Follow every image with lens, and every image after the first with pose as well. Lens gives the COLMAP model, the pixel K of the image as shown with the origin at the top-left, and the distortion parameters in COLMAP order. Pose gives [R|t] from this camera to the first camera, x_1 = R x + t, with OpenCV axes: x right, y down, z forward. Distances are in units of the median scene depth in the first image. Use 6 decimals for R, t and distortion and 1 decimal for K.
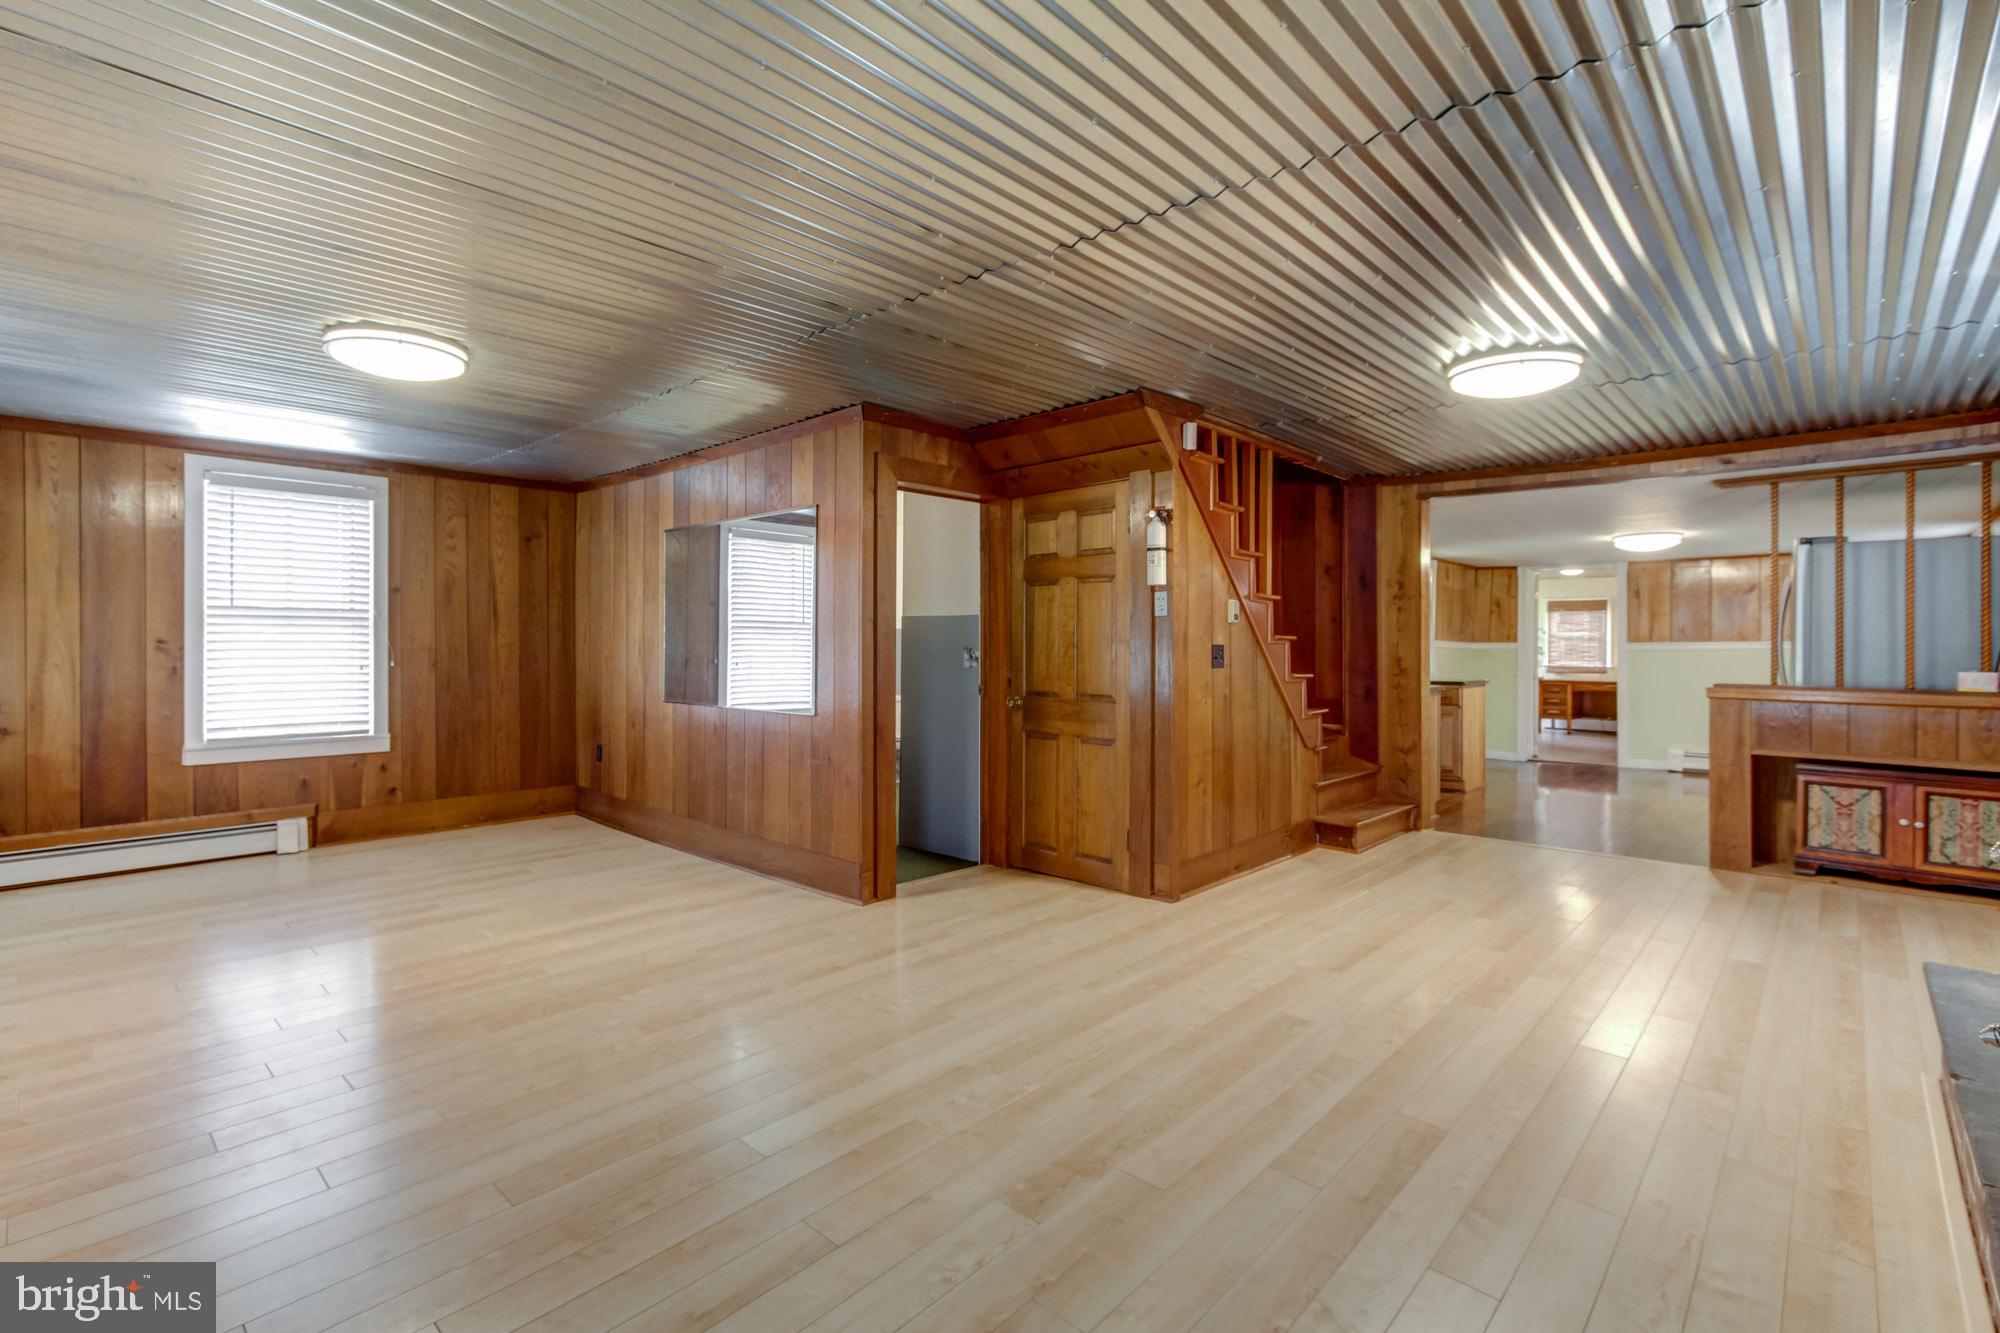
lens RADIAL K [[913.6, 0, 995.4], [0, 913.6, 646.2], [0, 0, 1]] dist [0.001474, 0.000896]
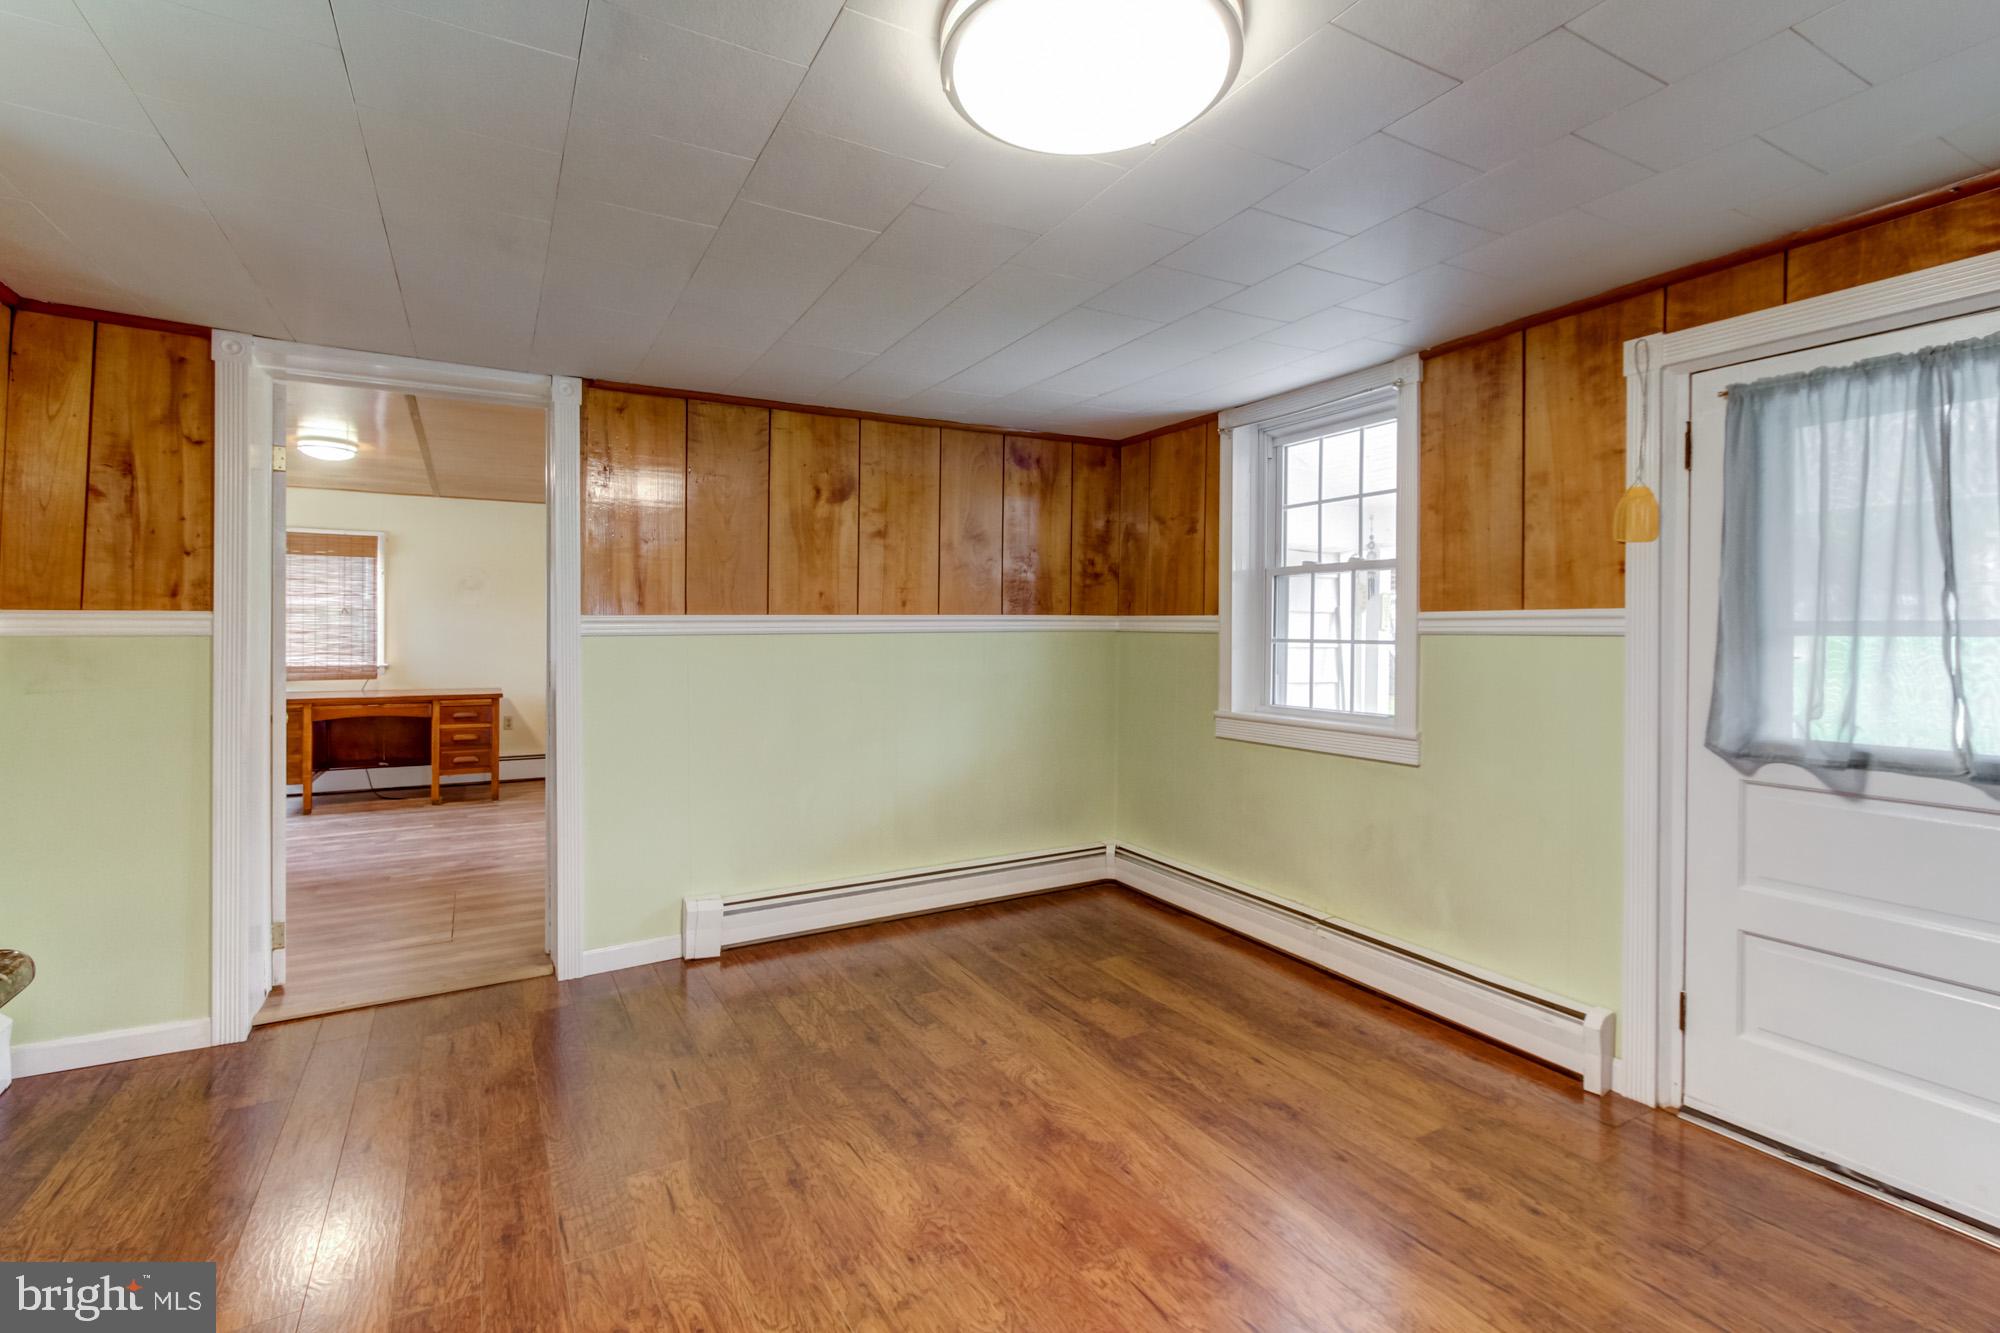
lens RADIAL K [[915.8, 0, 997.7], [0, 915.8, 635.9], [0, 0, 1]] dist [0.001378, 0.001495]
pose [[0.305387, -0.008640, 0.952189, 0.372983], [-0.000119, 0.999958, 0.009111, 0.001171], [-0.952228, -0.002896, 0.305374, 0.677628]]
